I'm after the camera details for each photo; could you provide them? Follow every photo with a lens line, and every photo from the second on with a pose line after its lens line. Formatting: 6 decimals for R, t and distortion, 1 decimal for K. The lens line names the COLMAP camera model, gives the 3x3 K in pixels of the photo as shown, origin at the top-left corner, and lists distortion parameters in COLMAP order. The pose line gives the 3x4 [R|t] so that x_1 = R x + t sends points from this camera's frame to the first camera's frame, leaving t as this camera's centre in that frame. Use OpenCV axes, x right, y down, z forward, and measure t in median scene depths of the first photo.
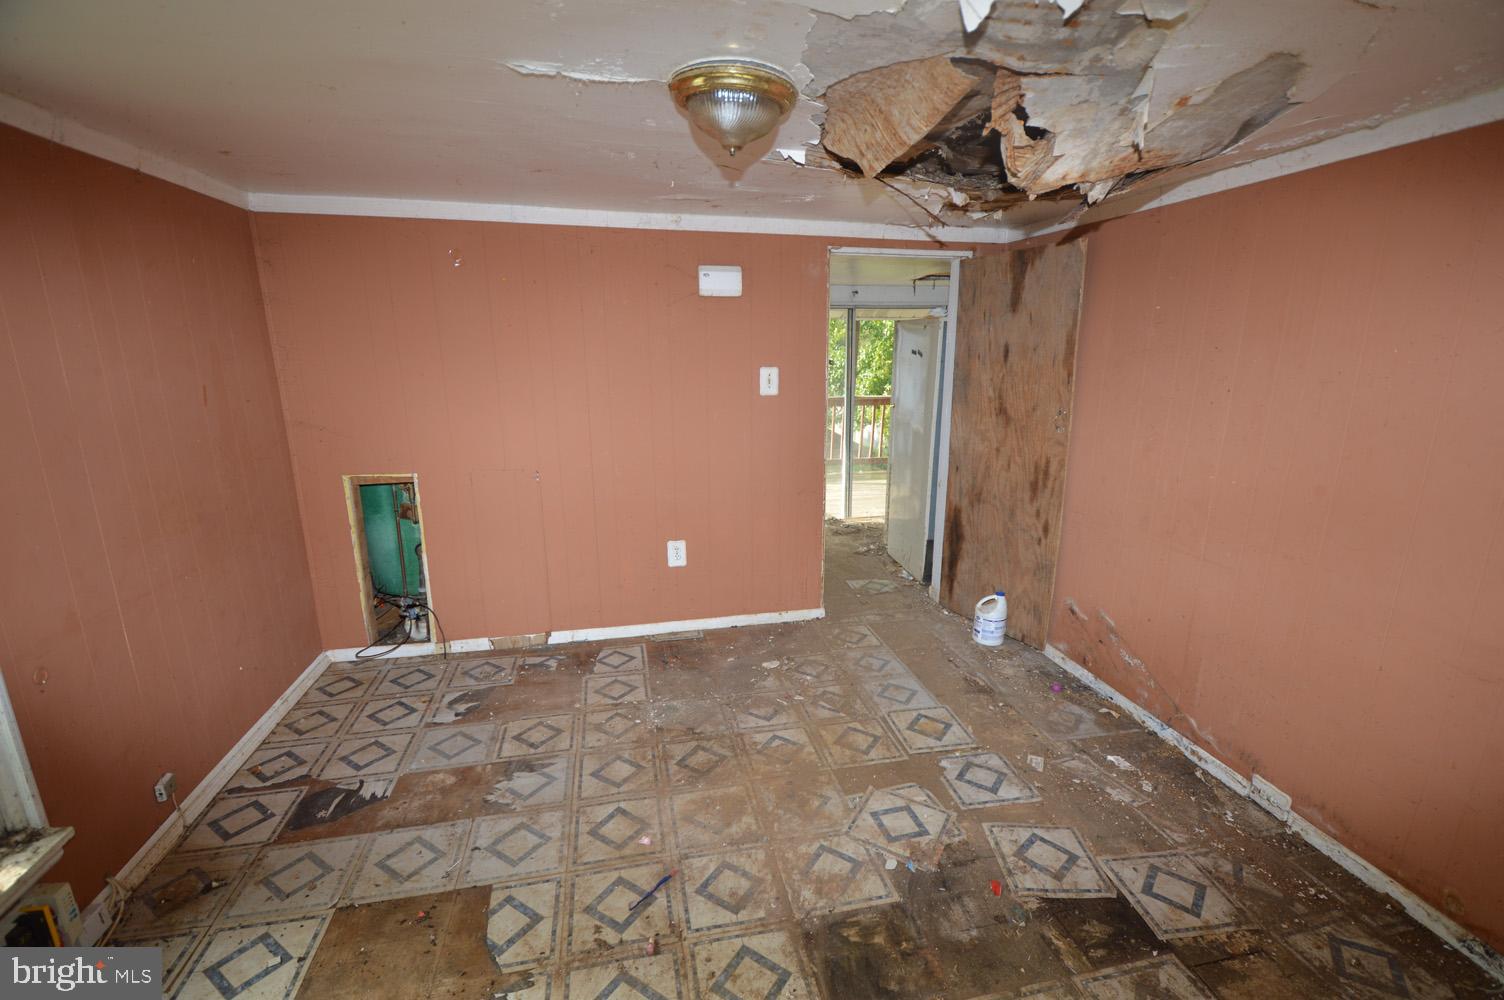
lens RADIAL K [[663.1, 0, 762.4], [0, 663.1, 503.7], [0, 0, 1]] dist [0.000685, -0.000491]
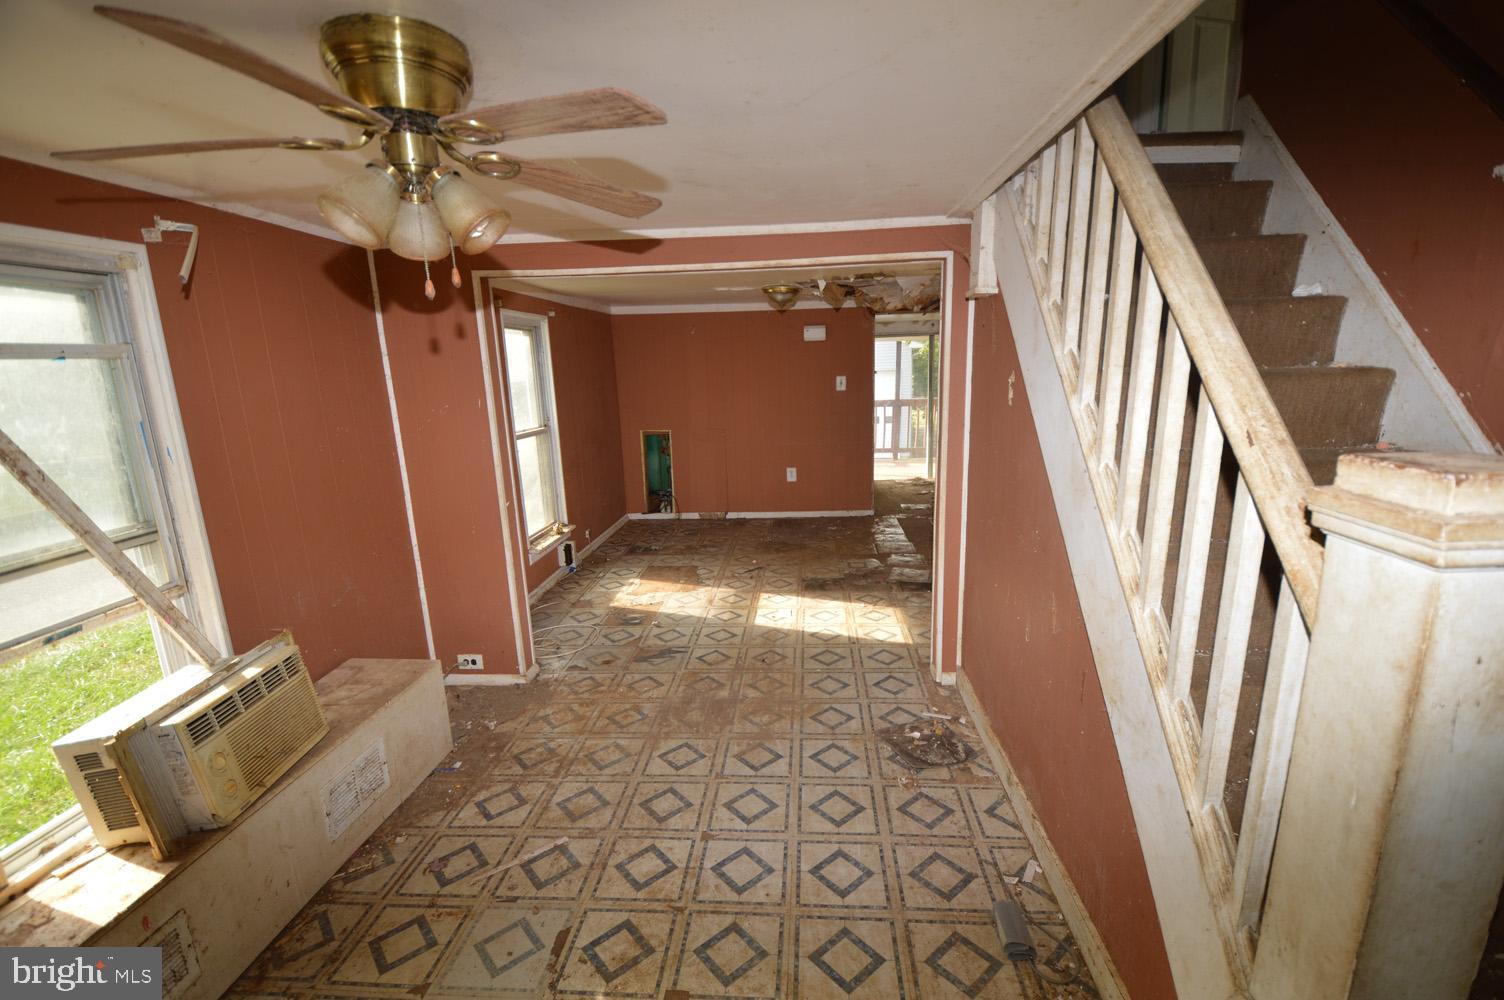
lens RADIAL K [[663.1, 0, 751.4], [0, 663.1, 509.8], [0, 0, 1]] dist [0.000685, -0.000491]
pose [[0.951478, 0.033316, -0.305906, 0.364721], [-0.039008, 0.999161, -0.012510, 0.214193], [0.305233, 0.023836, 0.951979, -0.891670]]
